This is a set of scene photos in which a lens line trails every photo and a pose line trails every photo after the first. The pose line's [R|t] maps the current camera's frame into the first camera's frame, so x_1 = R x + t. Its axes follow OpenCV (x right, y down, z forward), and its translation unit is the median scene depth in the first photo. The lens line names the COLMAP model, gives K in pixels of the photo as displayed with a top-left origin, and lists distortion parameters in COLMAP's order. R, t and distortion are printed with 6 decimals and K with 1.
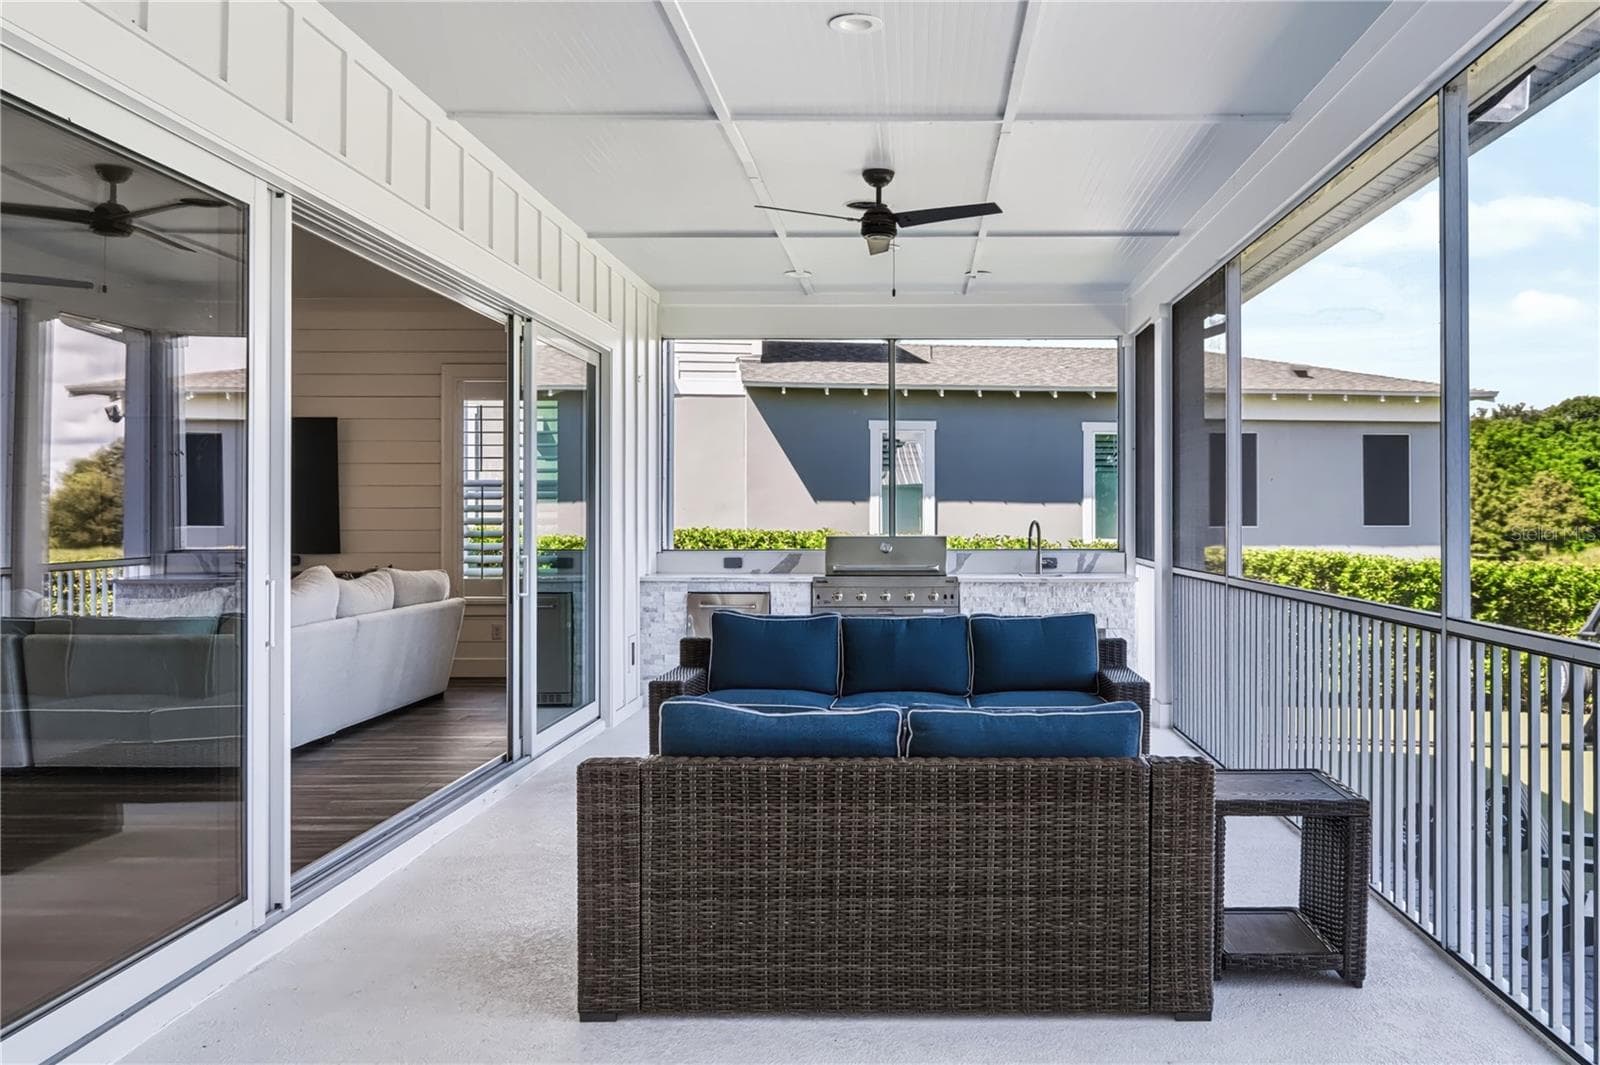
lens RADIAL K [[1530.6, 0, 800.0], [0, 1530.6, 532.5], [0, 0, 1]] dist [-0.006942, -0.005259]
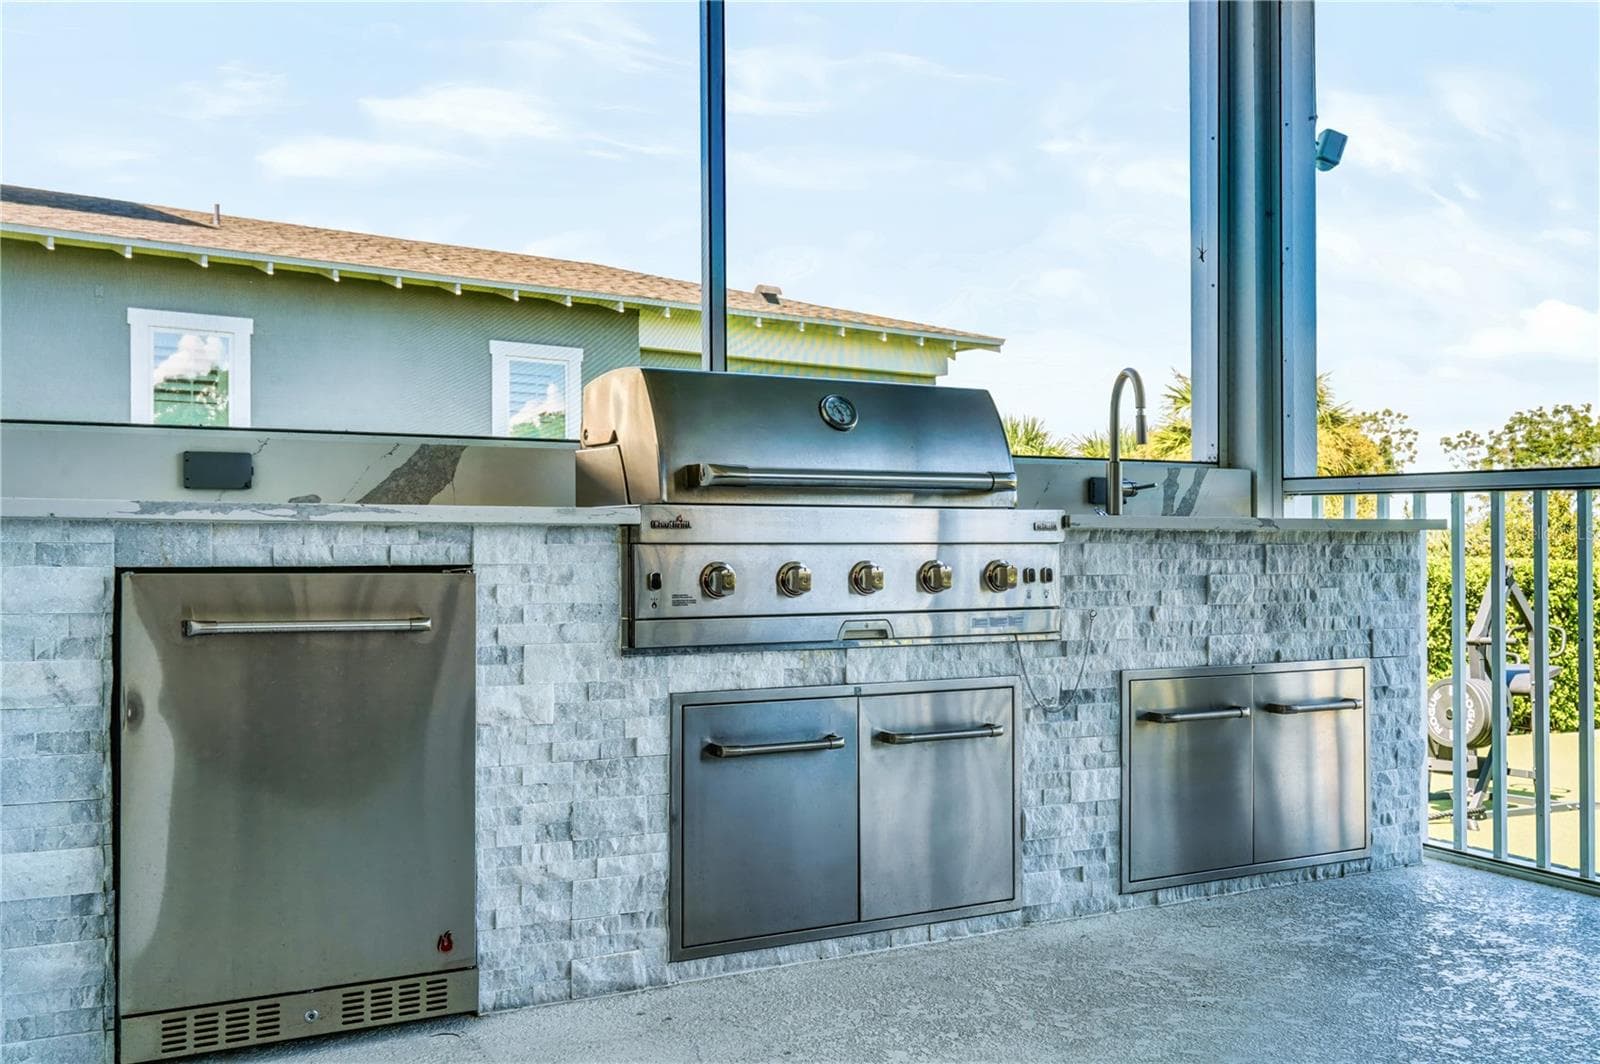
lens RADIAL K [[1530.6, 0, 800.0], [0, 1530.6, 532.0], [0, 0, 1]] dist [-0.006942, -0.005259]
pose [[0.830996, 0.007607, 0.556226, -0.114240], [0.004018, 0.999798, -0.019675, 0.038565], [-0.556263, 0.018585, 0.830798, 0.758590]]
